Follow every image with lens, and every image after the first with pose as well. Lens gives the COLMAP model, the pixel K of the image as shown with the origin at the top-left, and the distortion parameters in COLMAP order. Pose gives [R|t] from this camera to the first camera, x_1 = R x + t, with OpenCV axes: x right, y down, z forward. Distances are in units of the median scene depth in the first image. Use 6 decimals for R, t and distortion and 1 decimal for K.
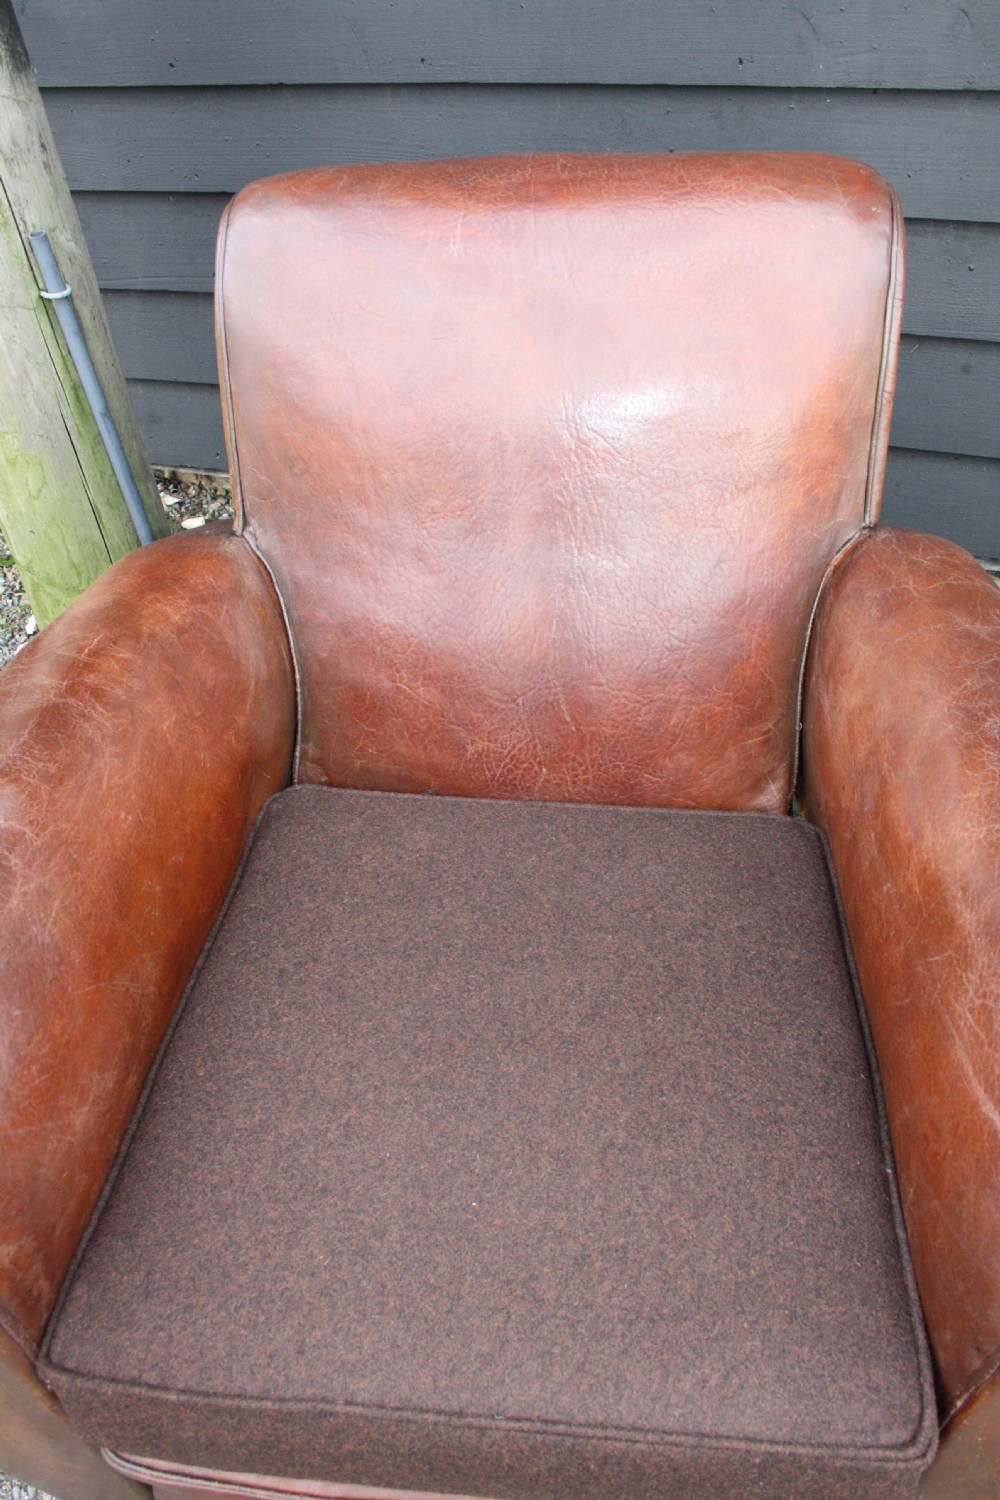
lens RADIAL K [[1270.4, 0, 499.5], [0, 1270.4, 766.4], [0, 0, 1]] dist [-0.145170, 0.105807]
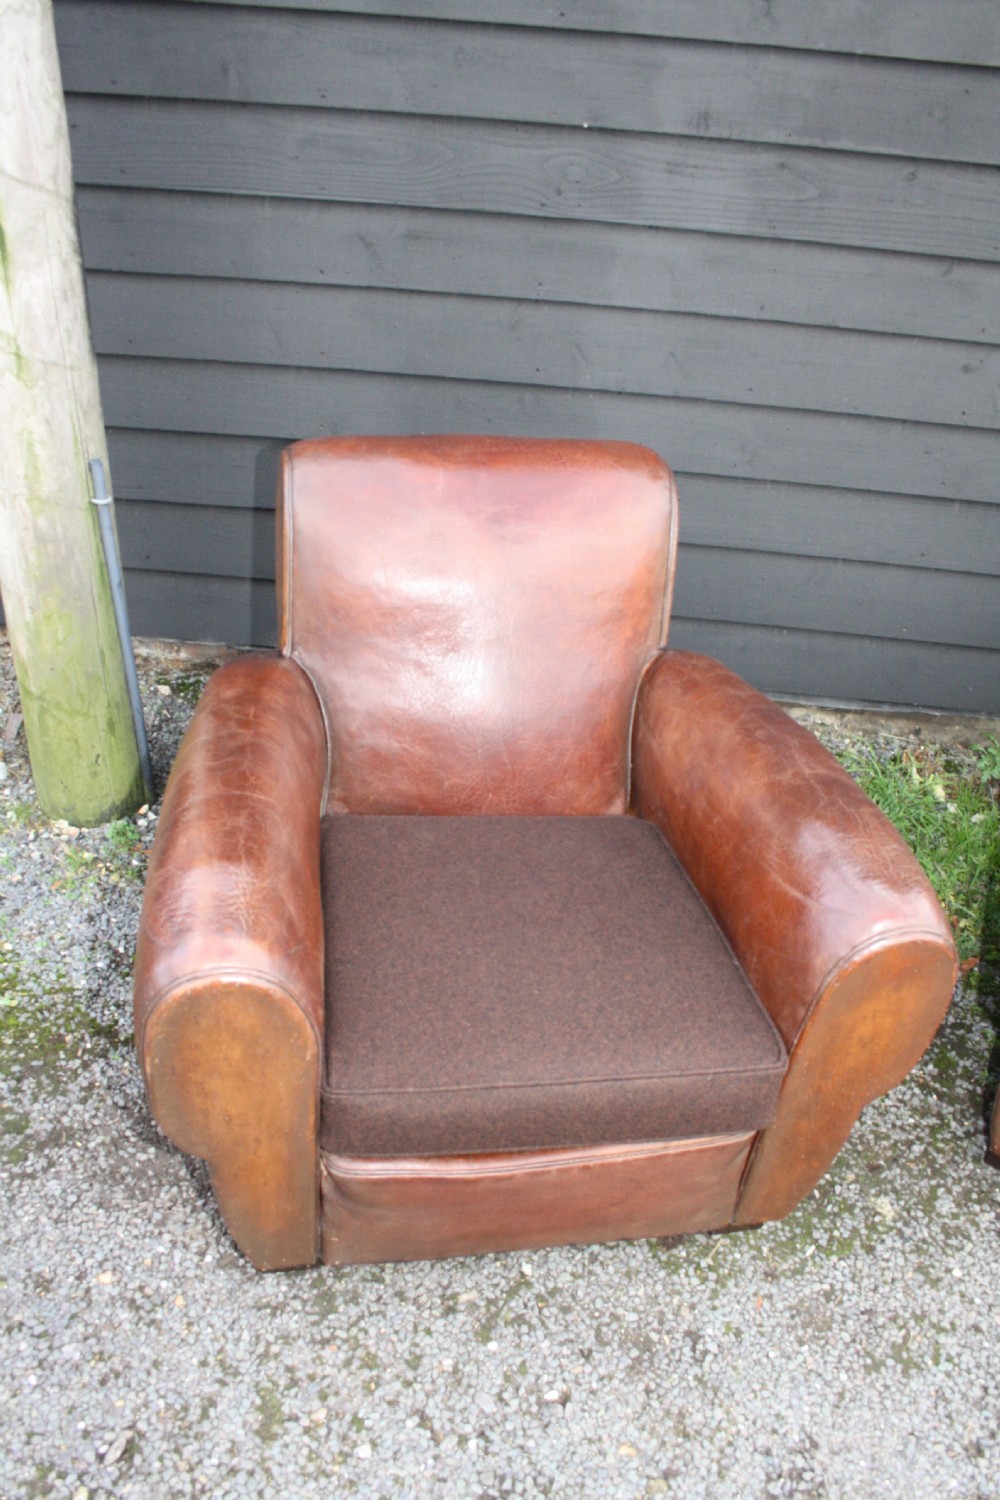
lens RADIAL K [[1270.4, 0, 499.5], [0, 1270.4, 766.4], [0, 0, 1]] dist [-0.145170, 0.105807]
pose [[0.957157, -0.027324, 0.288277, -0.455268], [0.070830, 0.987388, -0.141588, 0.213734], [-0.280772, 0.155940, 0.947021, -0.609778]]
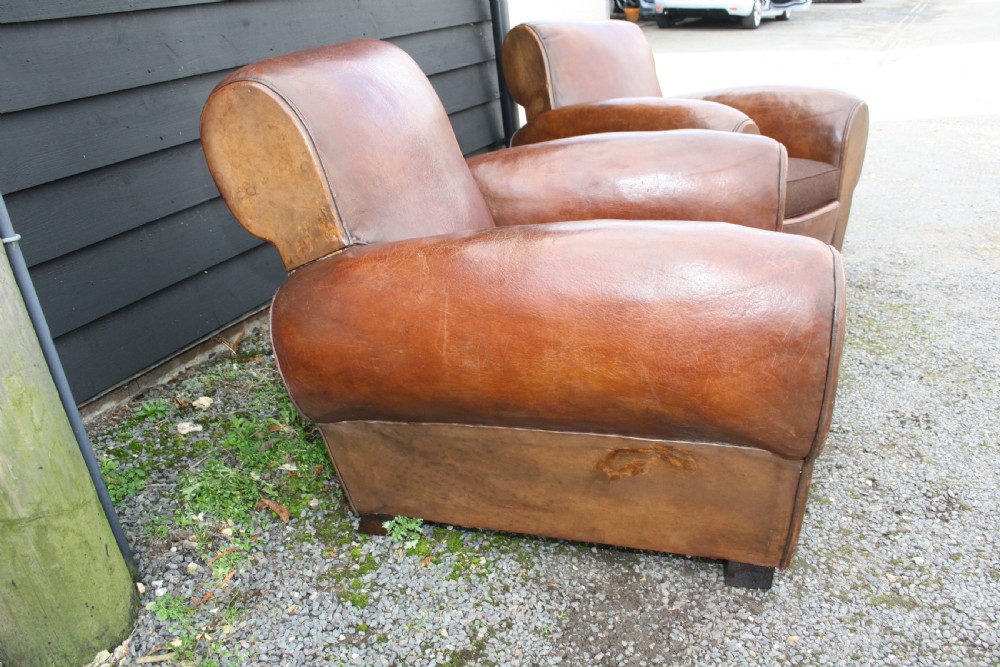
lens RADIAL K [[846.9, 0, 500.0], [0, 846.9, 333.5], [0, 0, 1]] dist [-0.145170, 0.105807]
pose [[0.147646, -0.337274, 0.929756, -1.386205], [0.708323, 0.692148, 0.138598, -0.126691], [-0.690275, 0.638104, 0.341092, 0.611588]]
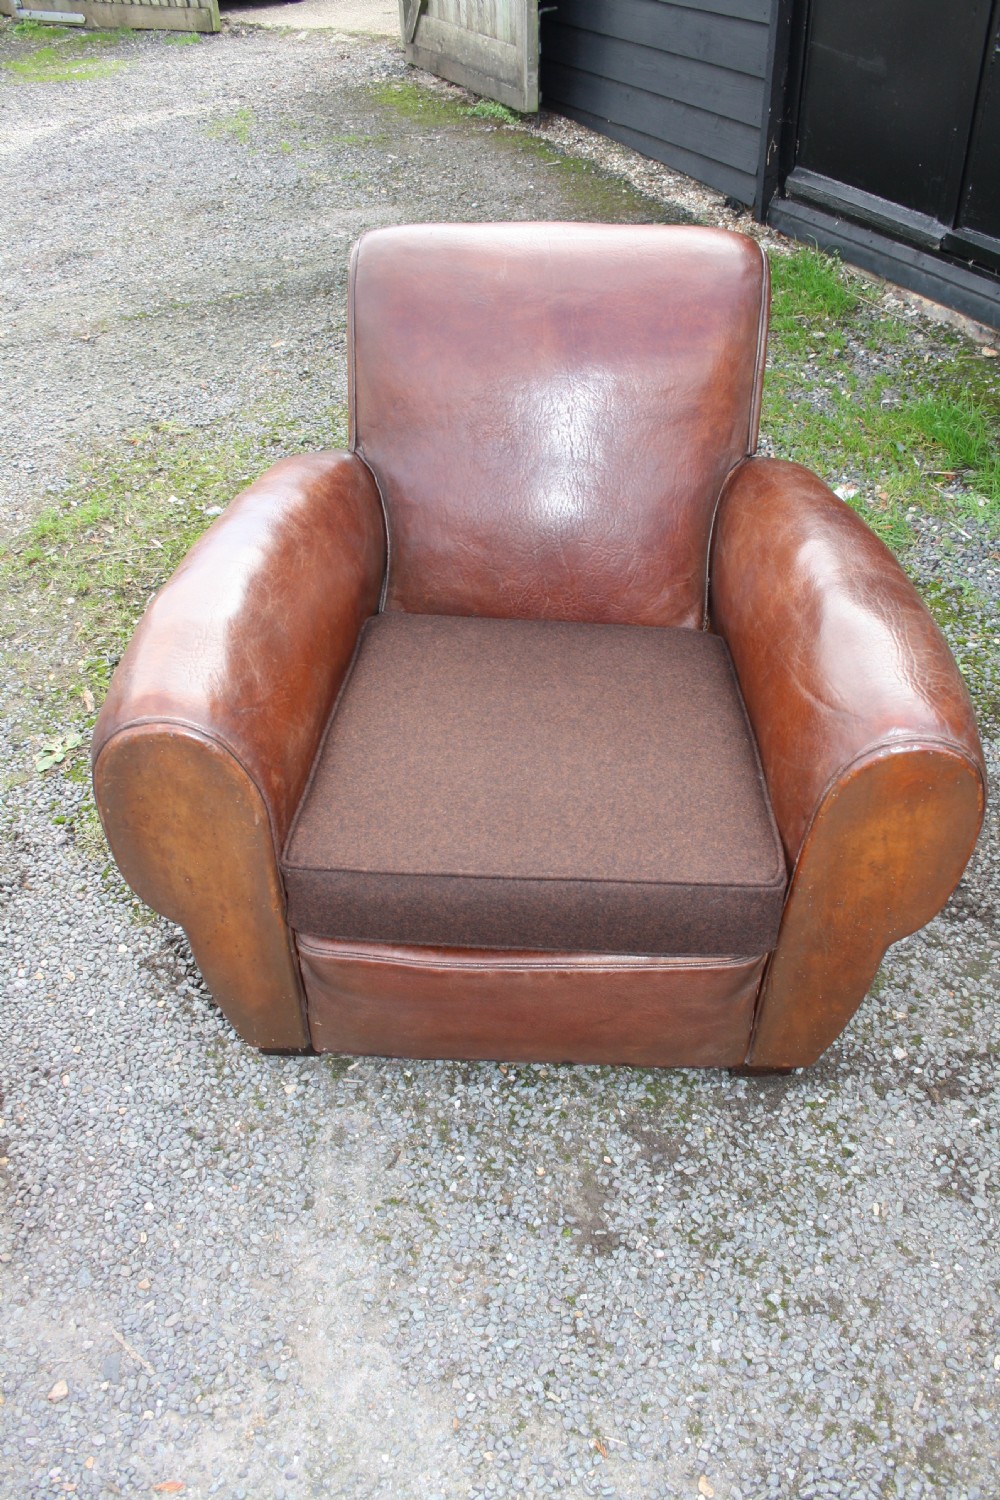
lens RADIAL K [[1249.5, 0, 500.0], [0, 1249.5, 750.0], [0, 0, 1]] dist [-0.151122, 0.111862]
pose [[0.997726, 0.016574, 0.065326, -0.130750], [-0.011613, 0.997070, -0.075608, 0.327369], [-0.066387, 0.074678, 0.994995, -0.560643]]
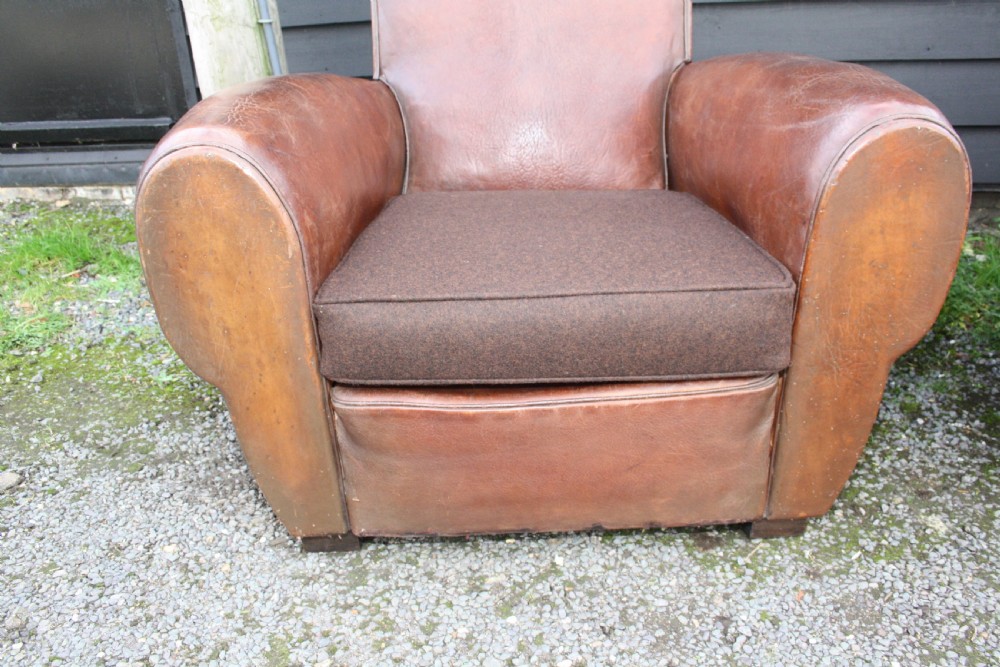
lens RADIAL K [[833.0, 0, 500.2], [0, 833.0, 308.6], [0, 0, 1]] dist [-0.151122, 0.111862]
pose [[0.996070, -0.028277, 0.083937, -0.145563], [0.053913, 0.945452, -0.321270, 0.641350], [-0.070273, 0.324532, 0.943261, -0.127426]]
